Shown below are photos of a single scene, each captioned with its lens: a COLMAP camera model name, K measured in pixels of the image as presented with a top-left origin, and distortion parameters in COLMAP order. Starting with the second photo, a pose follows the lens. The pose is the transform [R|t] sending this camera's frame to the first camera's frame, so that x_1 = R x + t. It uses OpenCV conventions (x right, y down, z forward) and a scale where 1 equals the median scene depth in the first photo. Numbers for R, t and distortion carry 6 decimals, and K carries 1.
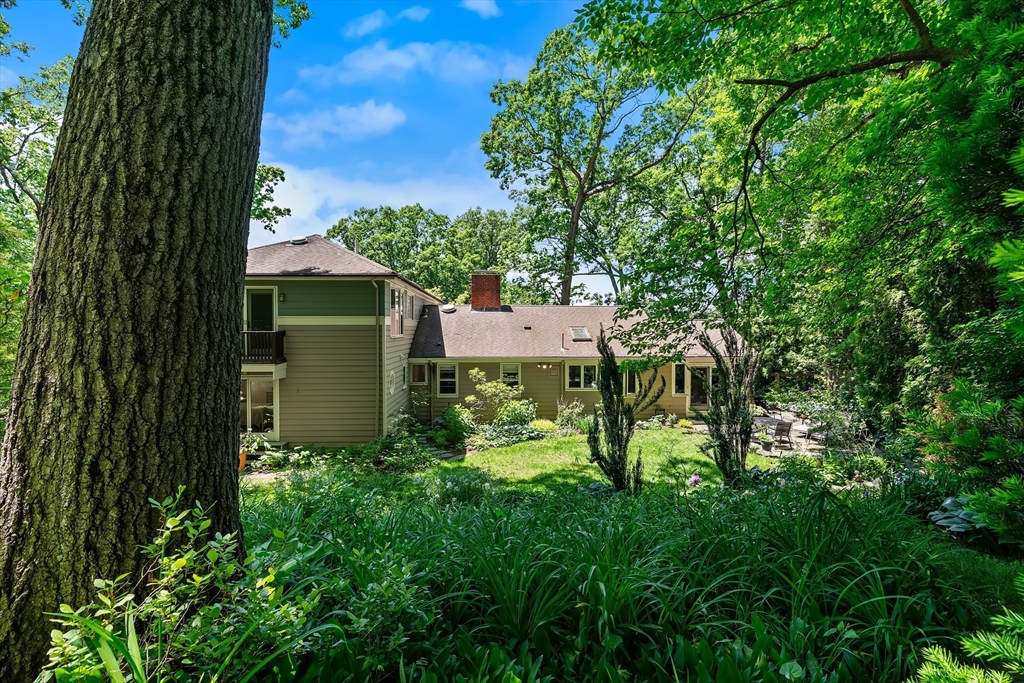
lens RADIAL K [[455.4, 0, 510.7], [0, 455.4, 340.0], [0, 0, 1]] dist [-0.011926, 0.000738]
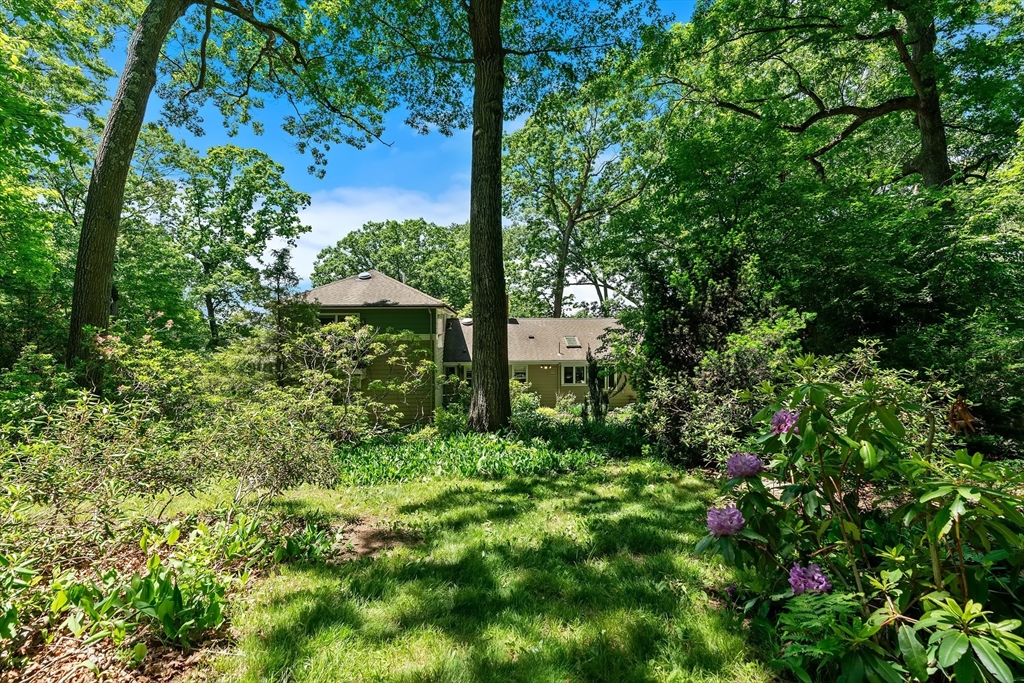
lens RADIAL K [[455.4, 0, 517.5], [0, 455.4, 341.0], [0, 0, 1]] dist [-0.011926, 0.000738]
pose [[0.999053, -0.006975, 0.042937, -0.060148], [0.006631, 0.999945, 0.008149, -0.028341], [-0.042991, -0.007856, 0.999045, -0.297371]]
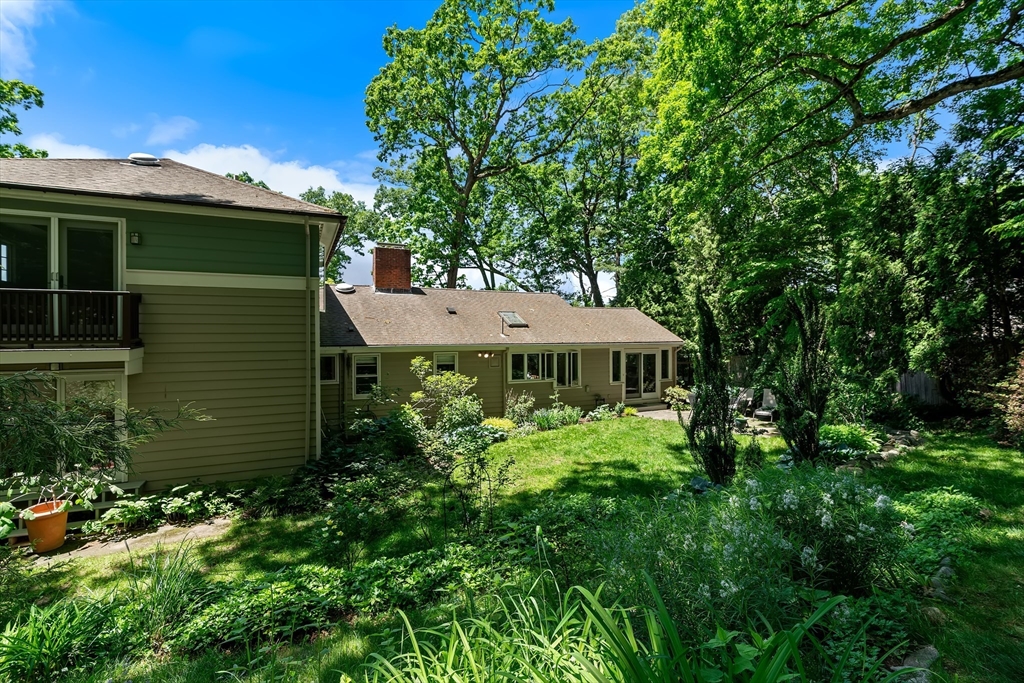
lens RADIAL K [[455.4, 0, 515.9], [0, 455.4, 337.9], [0, 0, 1]] dist [-0.011926, 0.000738]
pose [[0.921391, -0.006093, 0.388590, -0.192079], [0.013036, 0.999799, -0.015233, 0.036855], [-0.388419, 0.019101, 0.921285, 0.184453]]
